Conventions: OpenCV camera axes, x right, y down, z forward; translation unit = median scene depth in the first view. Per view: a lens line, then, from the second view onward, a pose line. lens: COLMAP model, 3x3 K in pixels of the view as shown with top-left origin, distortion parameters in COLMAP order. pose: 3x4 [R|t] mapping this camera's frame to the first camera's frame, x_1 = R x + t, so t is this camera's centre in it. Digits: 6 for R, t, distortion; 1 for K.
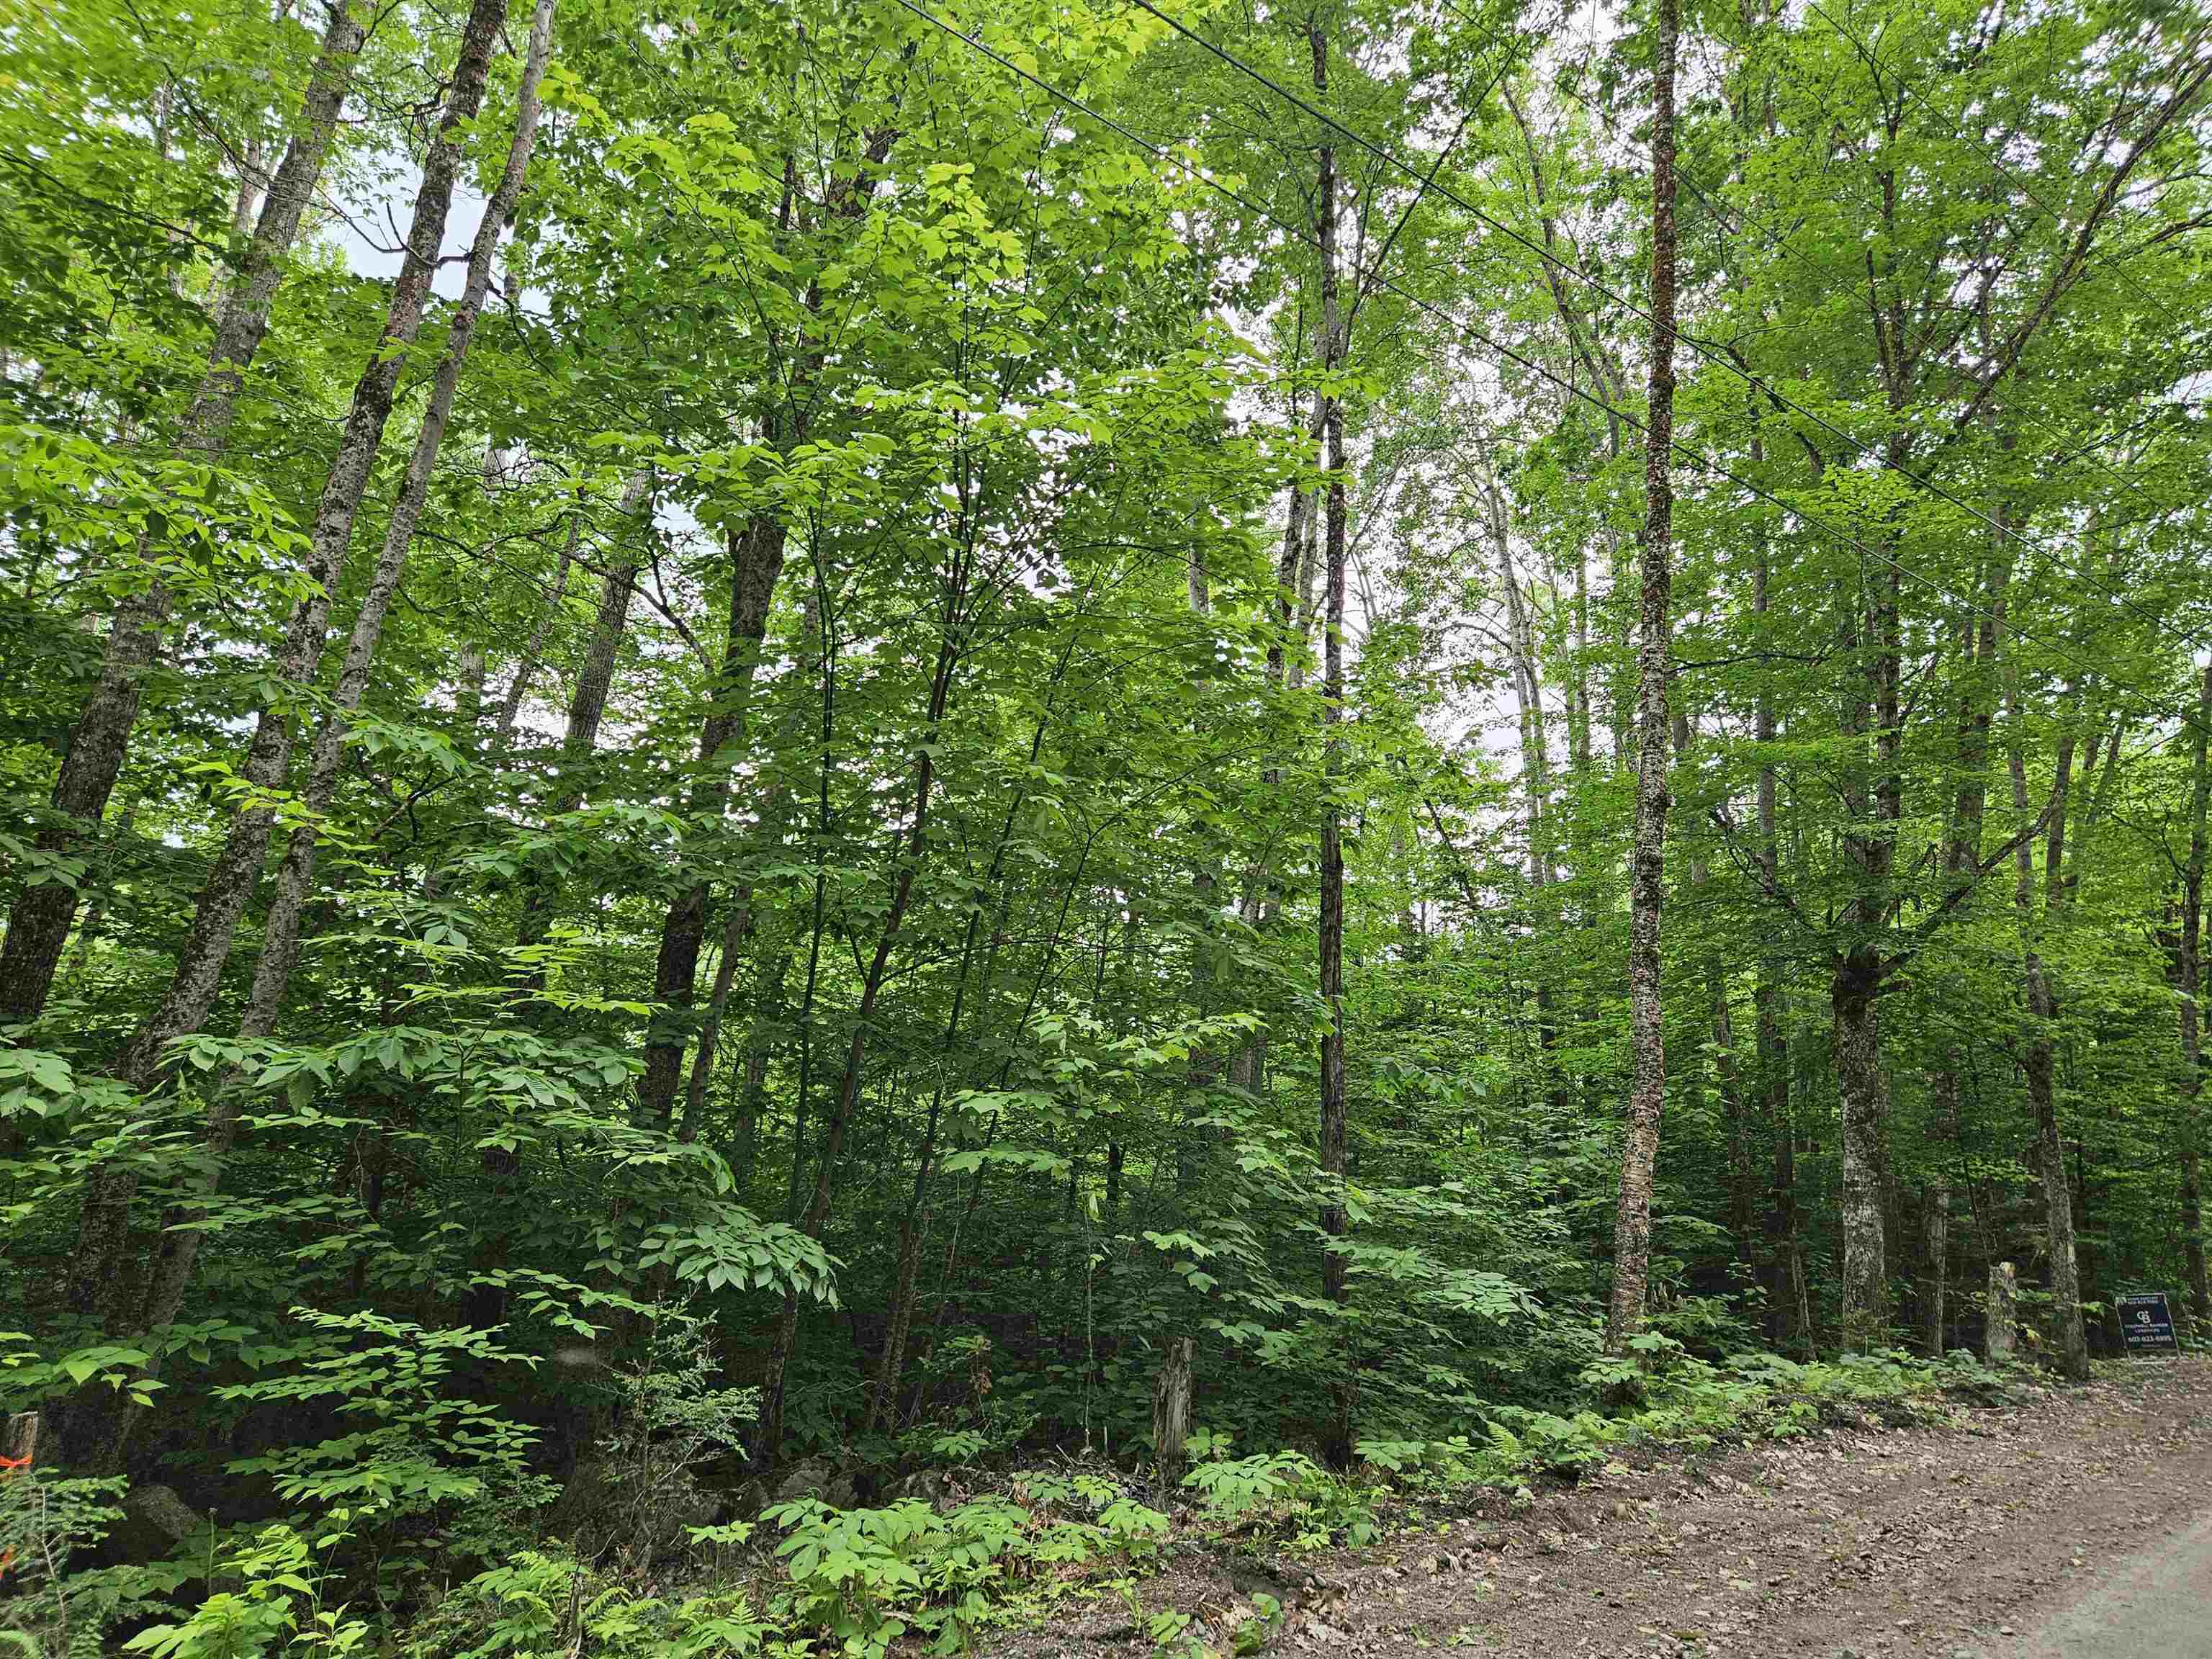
lens RADIAL K [[1478.5, 0, 1088.5], [0, 1478.5, 840.2], [0, 0, 1]] dist [0.081618, -0.070816]
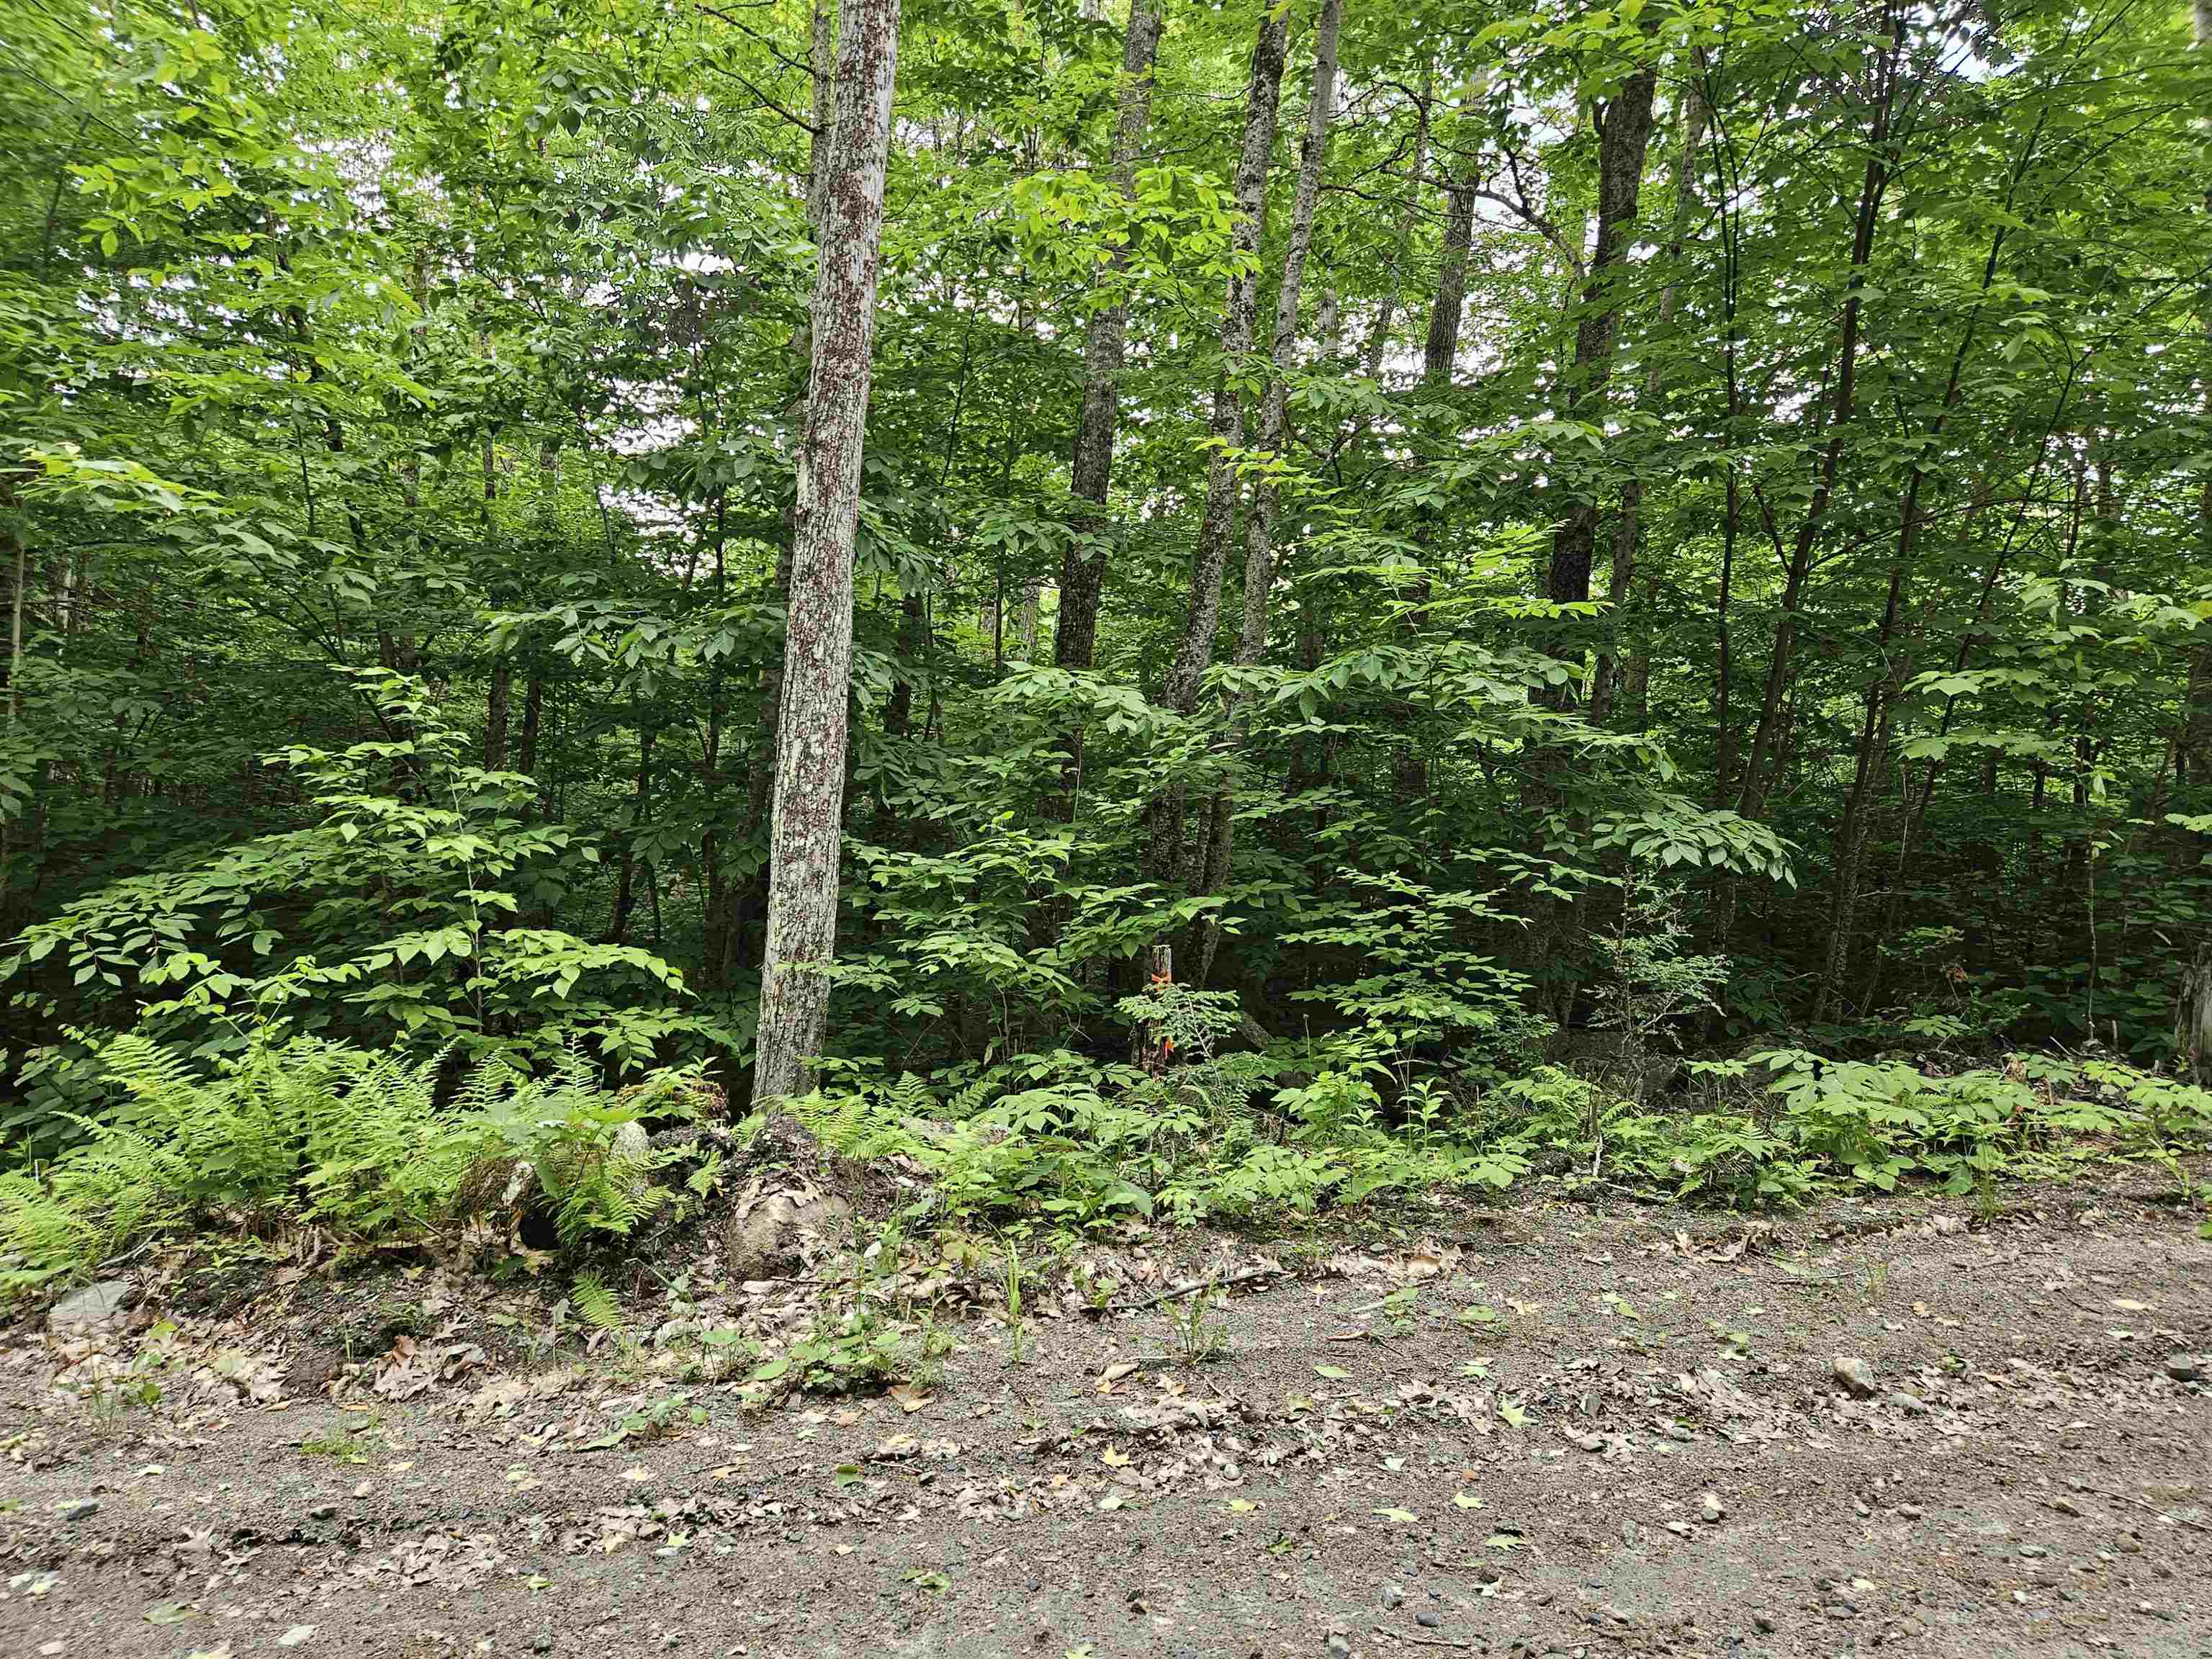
lens RADIAL K [[1482.7, 0, 1084.0], [0, 1482.7, 835.7], [0, 0, 1]] dist [0.090254, -0.084208]
pose [[0.849813, -0.021232, -0.526656, -0.047589], [0.145007, 0.970049, 0.194877, 0.010023], [0.506745, -0.241978, 0.827440, -0.100624]]
